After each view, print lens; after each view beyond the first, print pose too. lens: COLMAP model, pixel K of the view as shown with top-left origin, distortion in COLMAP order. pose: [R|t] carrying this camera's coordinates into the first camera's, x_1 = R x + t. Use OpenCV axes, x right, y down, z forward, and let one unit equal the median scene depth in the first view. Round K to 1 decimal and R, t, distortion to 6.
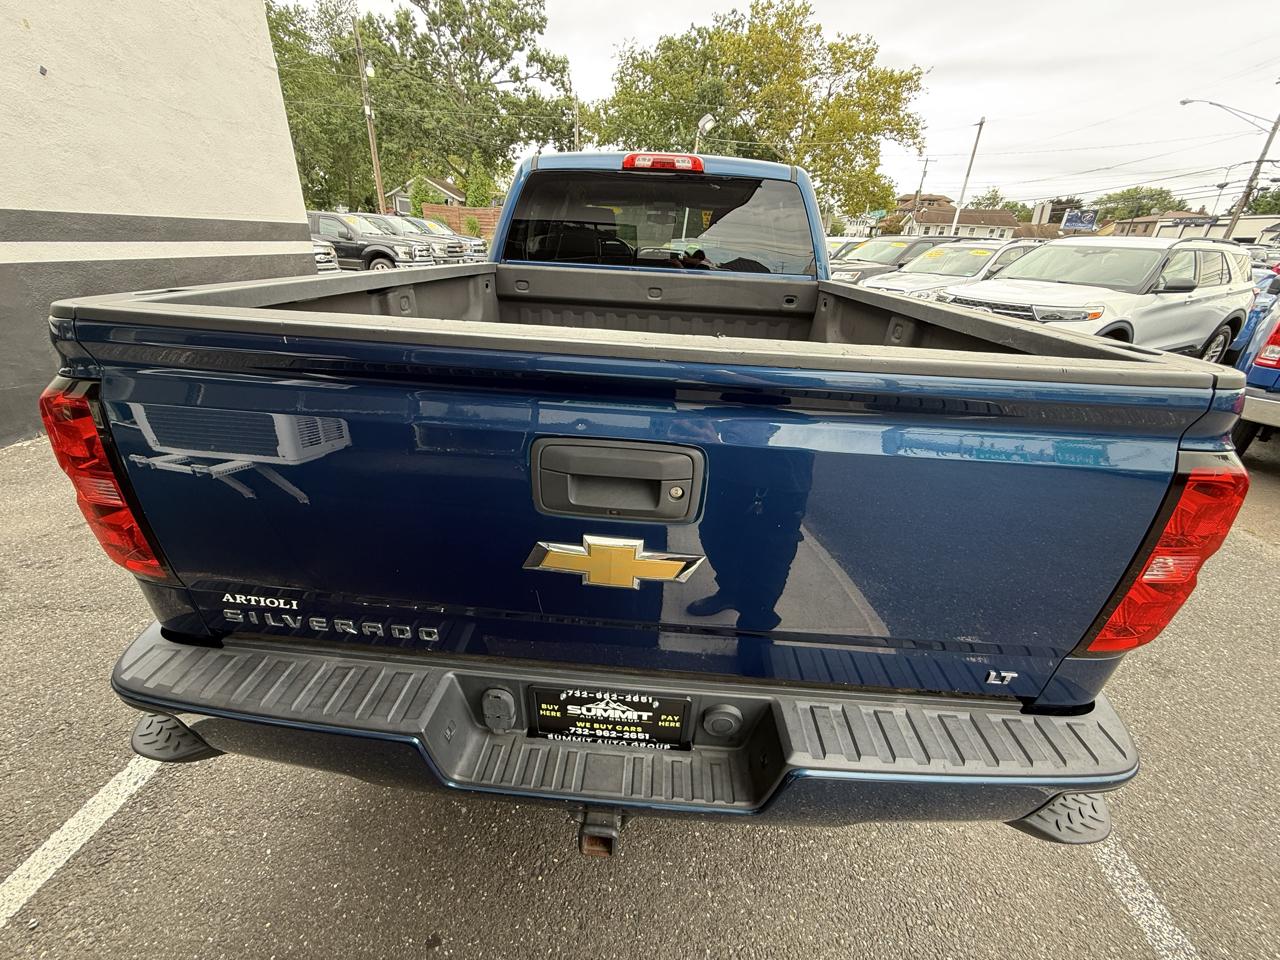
lens RADIAL K [[509.3, 0, 635.5], [0, 509.3, 477.3], [0, 0, 1]] dist [0.000524, -0.000072]
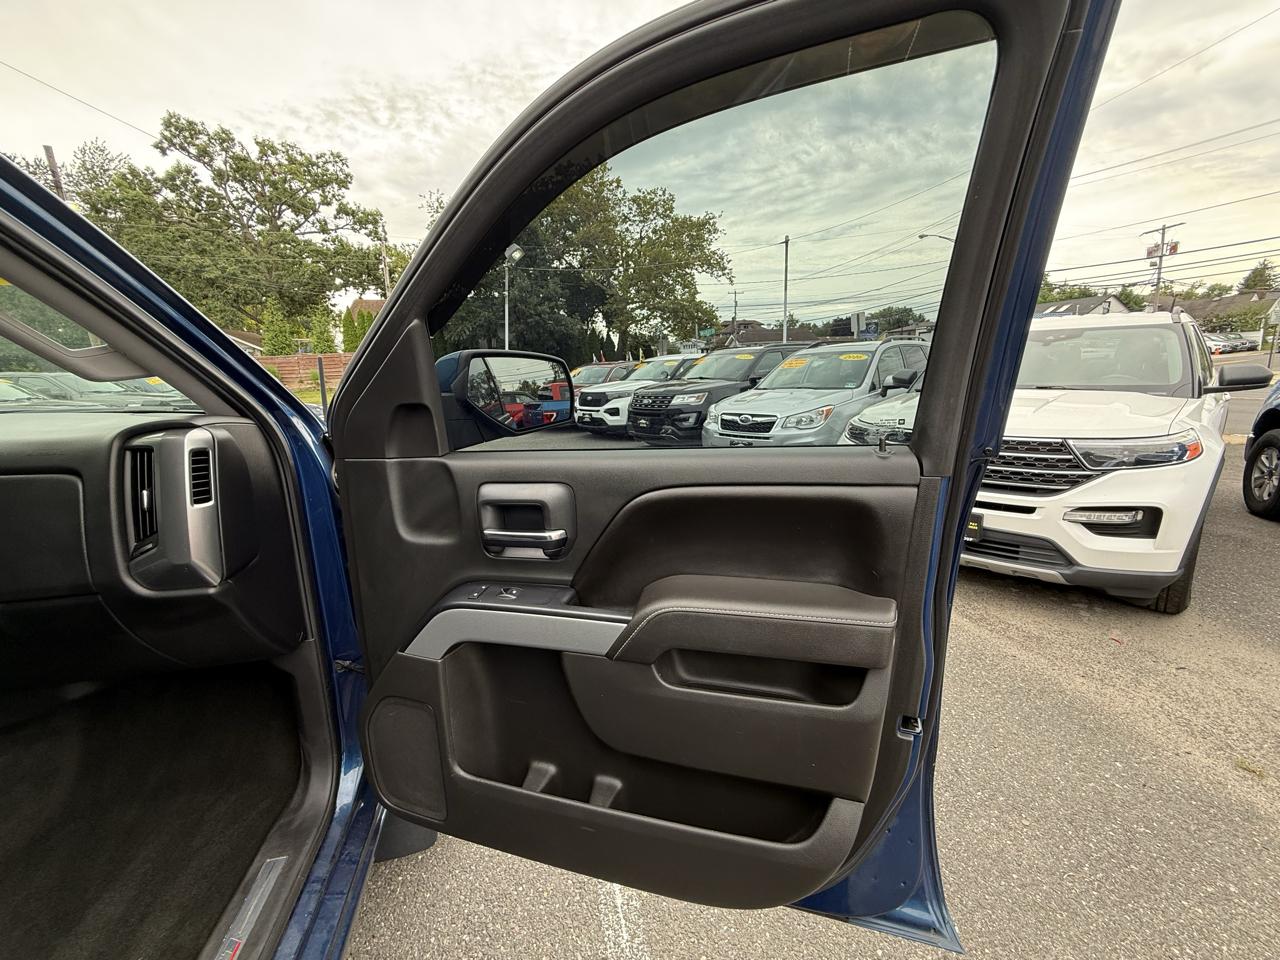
lens RADIAL K [[509.3, 0, 635.5], [0, 509.3, 477.3], [0, 0, 1]] dist [0.000524, -0.000072]
pose [[0.961755, -0.126771, 0.242811, 0.040662], [0.178625, 0.962302, -0.205104, -0.042627], [-0.207657, 0.240631, 0.948143, 0.097688]]
